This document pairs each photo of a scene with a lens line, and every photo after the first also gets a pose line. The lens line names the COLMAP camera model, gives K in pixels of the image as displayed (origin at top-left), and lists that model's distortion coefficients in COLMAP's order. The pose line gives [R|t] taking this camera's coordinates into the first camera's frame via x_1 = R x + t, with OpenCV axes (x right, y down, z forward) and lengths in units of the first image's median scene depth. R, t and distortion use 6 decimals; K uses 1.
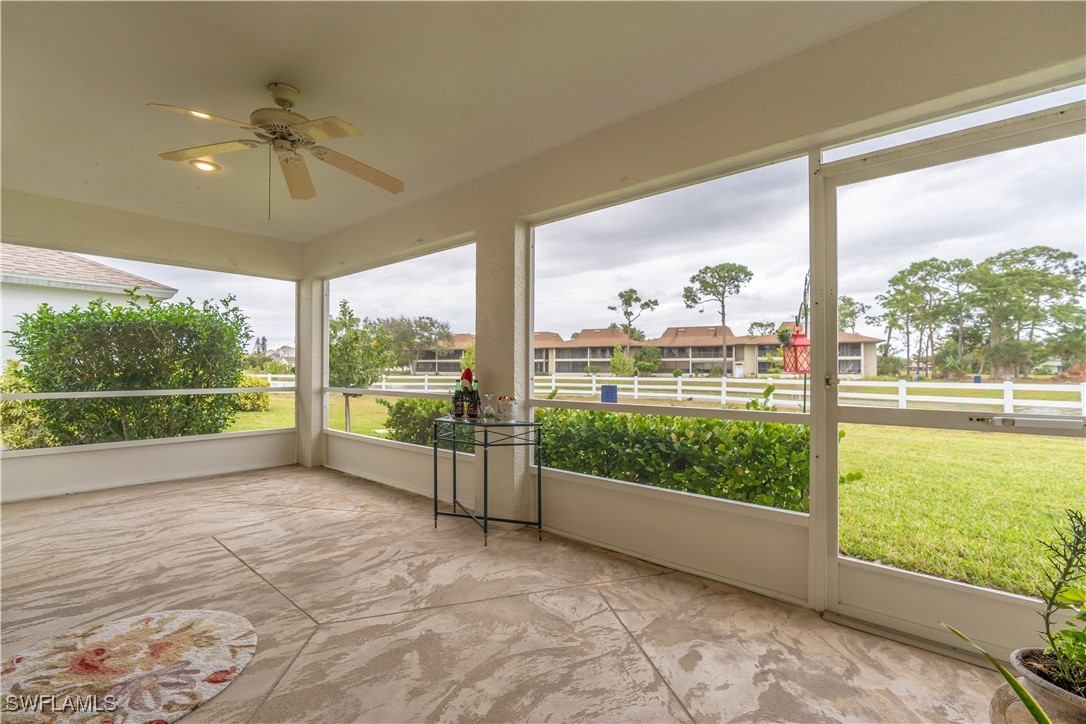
lens RADIAL K [[488.2, 0, 540.5], [0, 488.2, 362.6], [0, 0, 1]] dist [-0.002989, -0.000115]
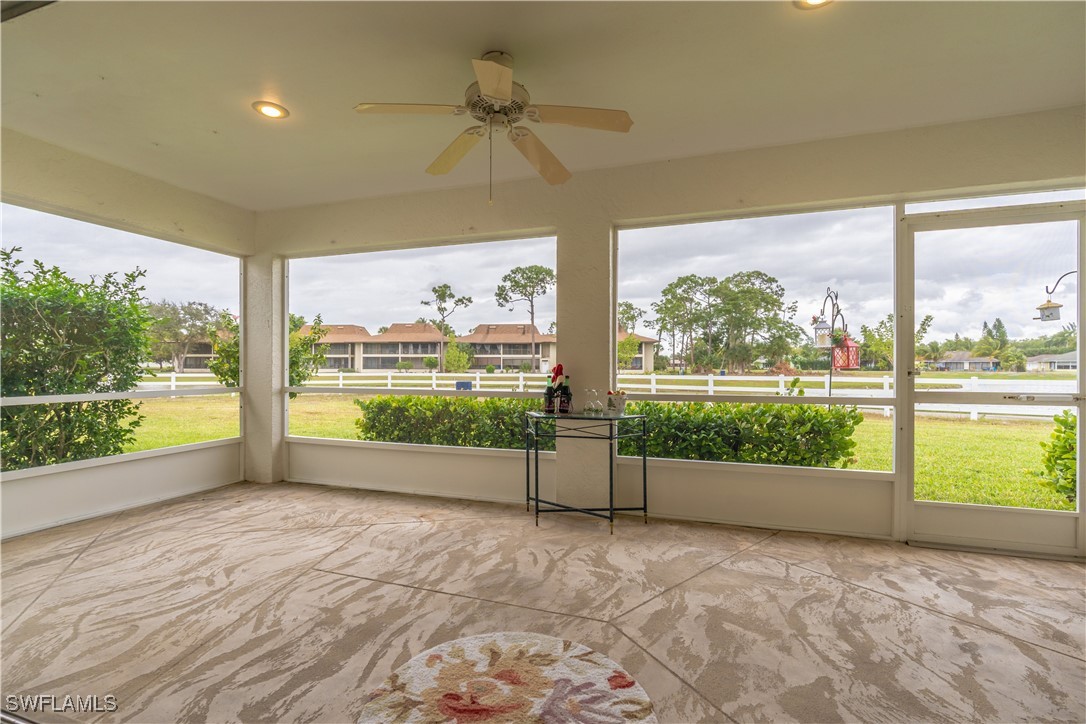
lens RADIAL K [[492.4, 0, 540.5], [0, 492.4, 367.6], [0, 0, 1]] dist [-0.004218, 0.000304]
pose [[0.921559, -0.002341, 0.388230, -0.656974], [-0.004645, 0.999844, 0.017055, 0.000786], [-0.388209, -0.017520, 0.921405, 0.092986]]
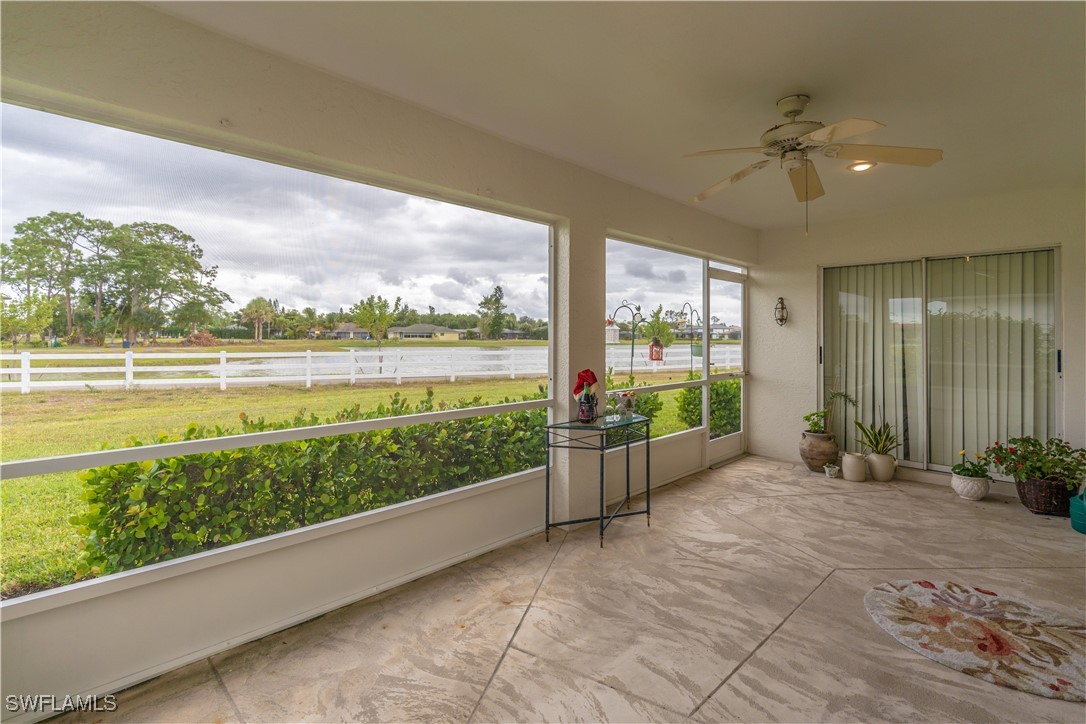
lens RADIAL K [[494.5, 0, 545.5], [0, 494.5, 335.0], [0, 0, 1]] dist [-0.004246, 0.001384]
pose [[0.069497, 0.000448, 0.997582, -1.260764], [-0.019517, 0.999809, 0.000911, -0.062138], [-0.997391, -0.019533, 0.069492, 1.159224]]
